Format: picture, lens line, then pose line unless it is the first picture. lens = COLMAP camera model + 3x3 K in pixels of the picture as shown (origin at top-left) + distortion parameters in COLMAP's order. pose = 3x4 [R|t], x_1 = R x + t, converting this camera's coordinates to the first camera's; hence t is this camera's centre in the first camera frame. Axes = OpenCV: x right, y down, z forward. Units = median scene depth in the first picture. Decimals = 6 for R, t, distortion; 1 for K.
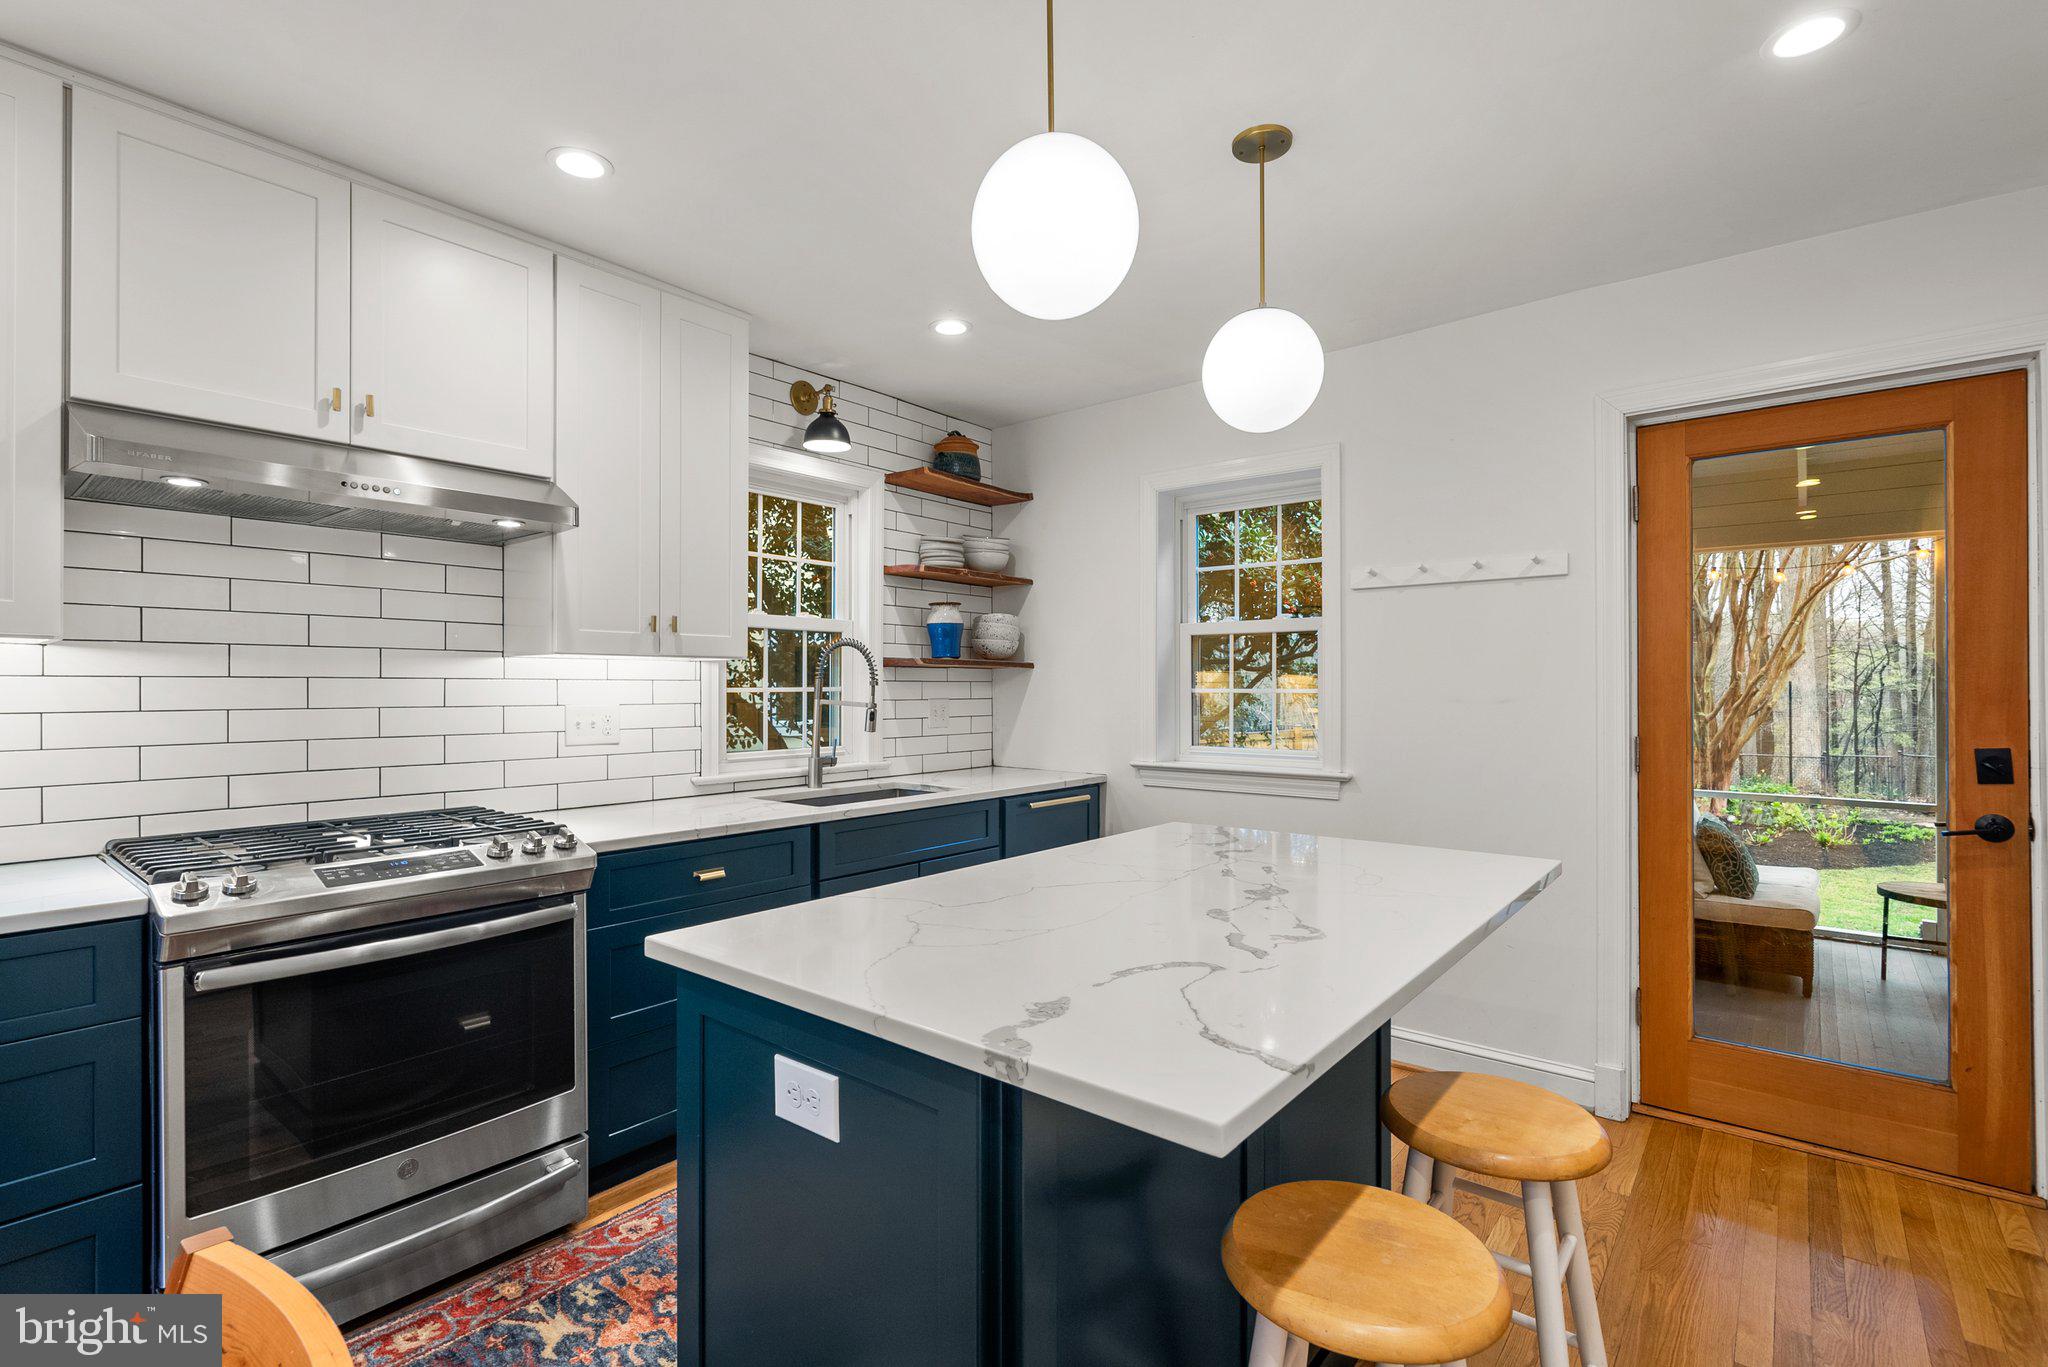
lens RADIAL K [[945.5, 0, 1024.0], [0, 945.5, 683.5], [0, 0, 1]] dist [-0.014696, 0.000389]
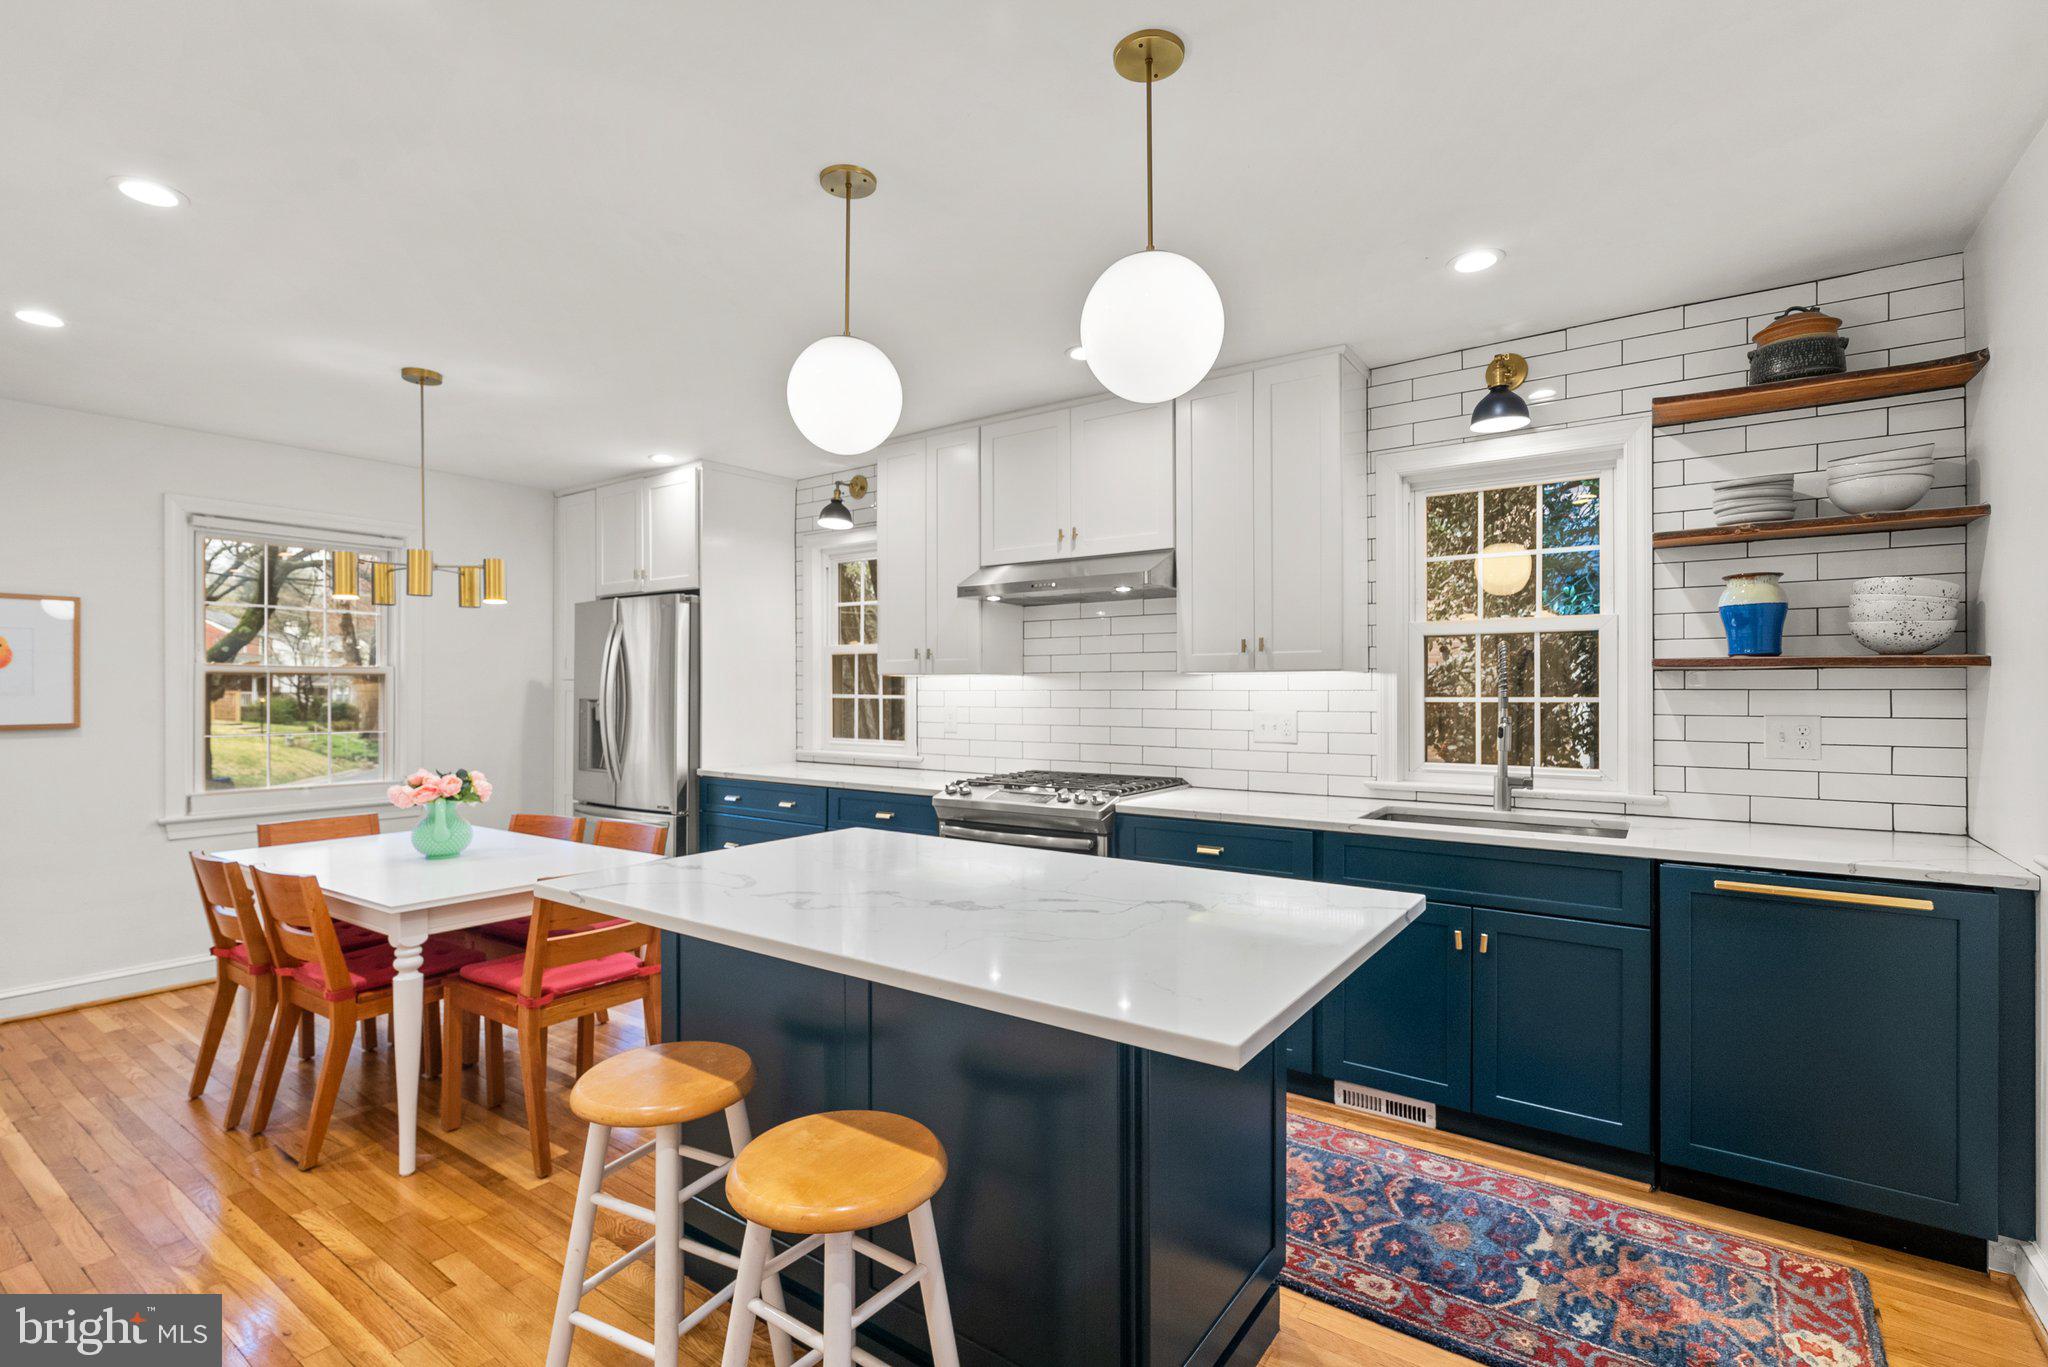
lens RADIAL K [[935.6, 0, 1011.8], [0, 935.6, 690.4], [0, 0, 1]] dist [-0.001666, 0.000731]
pose [[0.056276, 0.000724, -0.998415, 0.605297], [0.004204, 0.999991, 0.000962, -0.005396], [0.998406, -0.004252, 0.056272, 0.469028]]
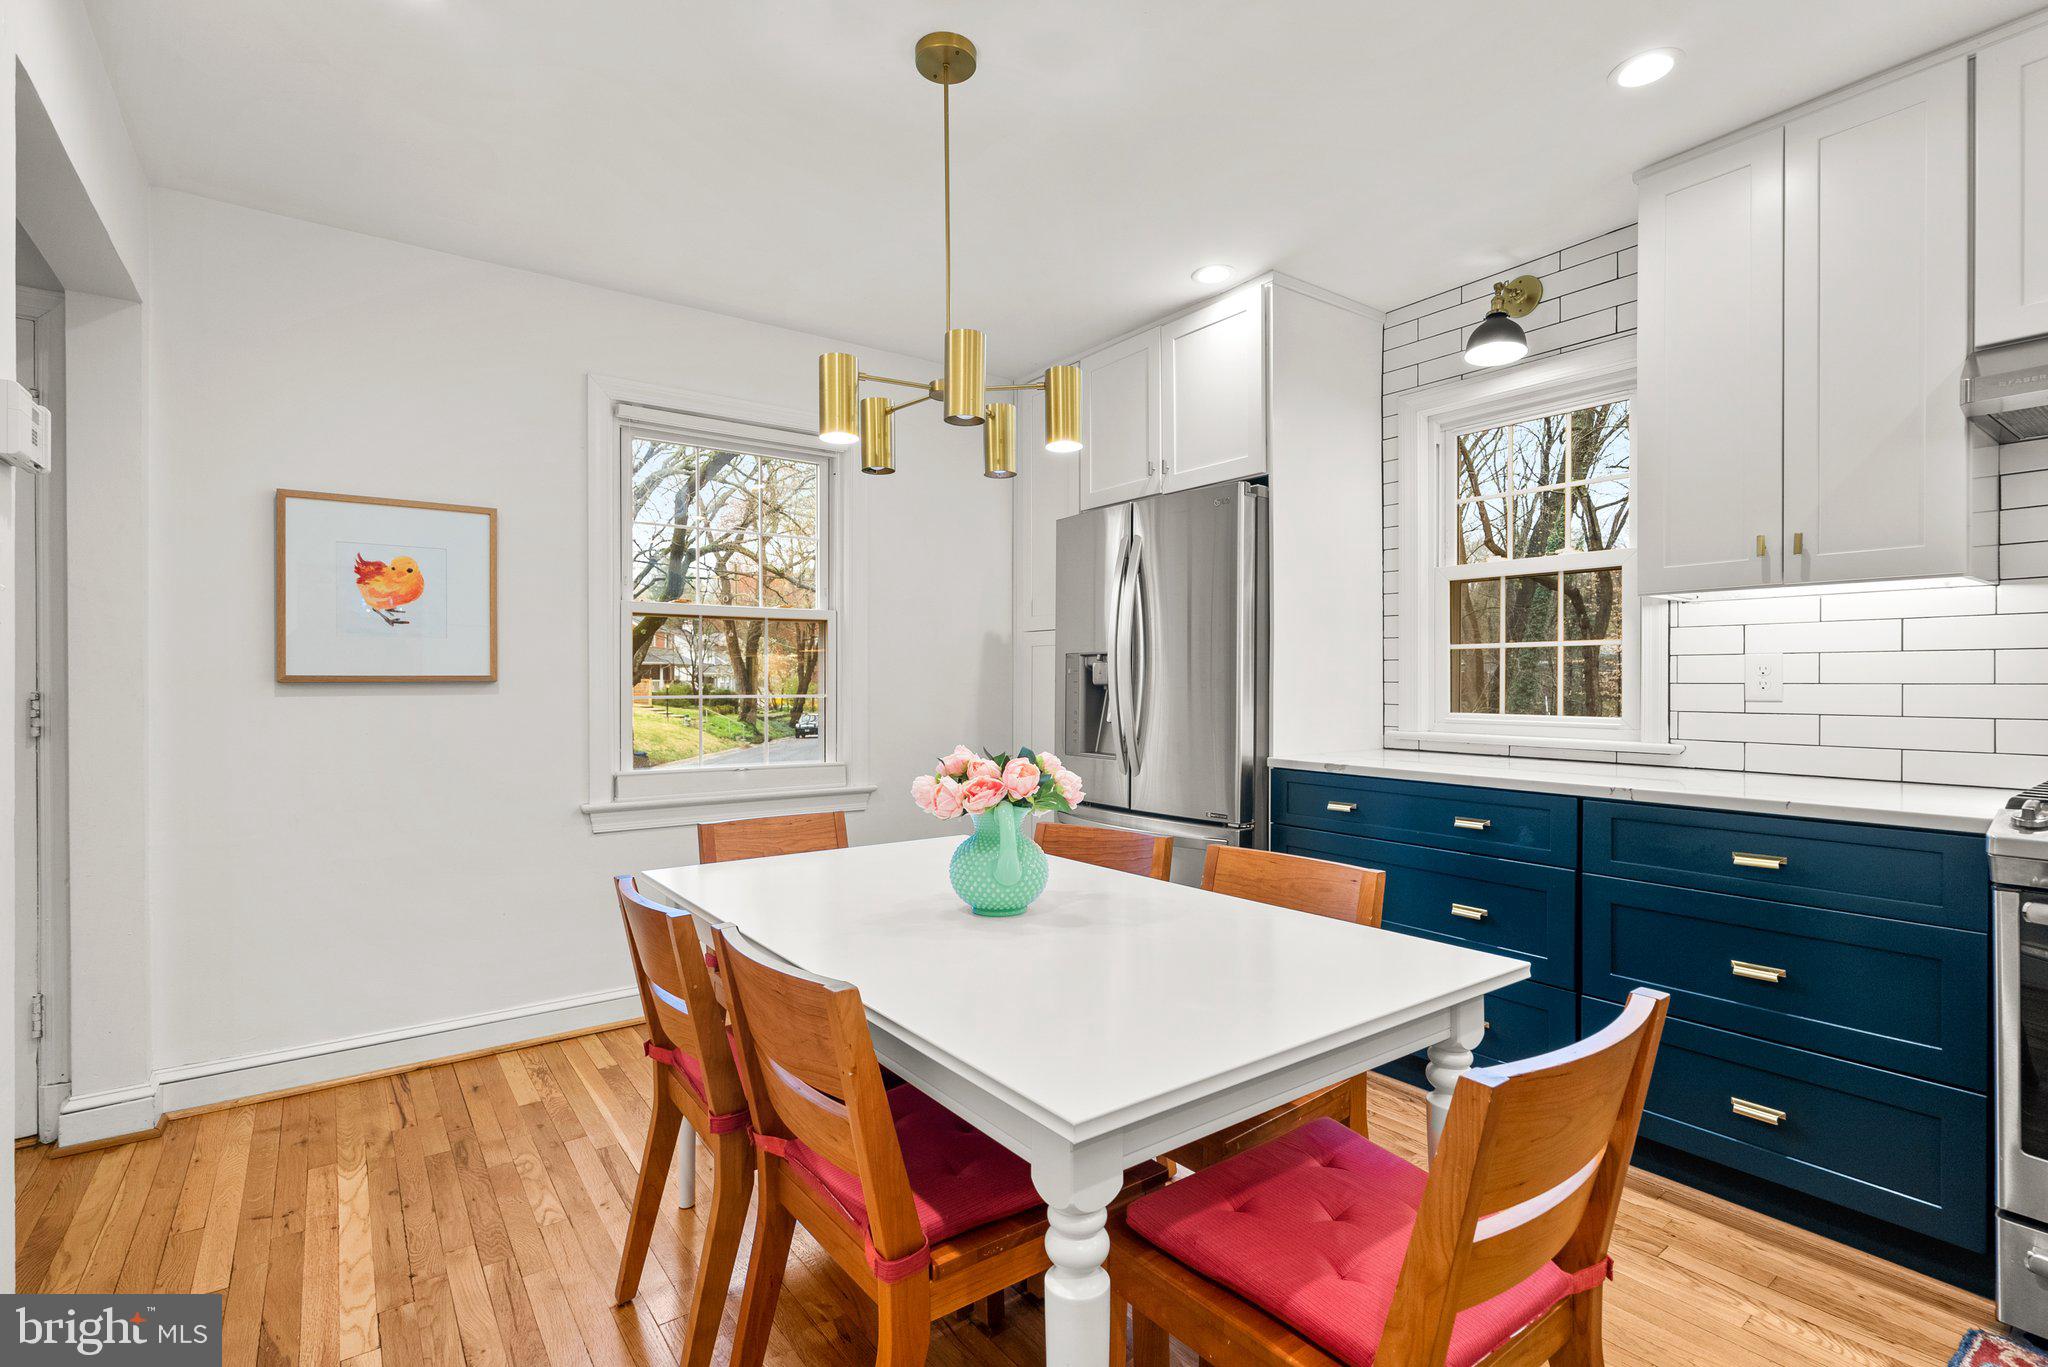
lens RADIAL K [[944.5, 0, 1019.2], [0, 944.5, 682.6], [0, 0, 1]] dist [-0.002225, -0.000042]
pose [[-0.258756, 0.003685, -0.965936, 0.150058], [0.004701, 0.999986, 0.002555, 0.033851], [0.965931, -0.003880, -0.258770, 0.112559]]
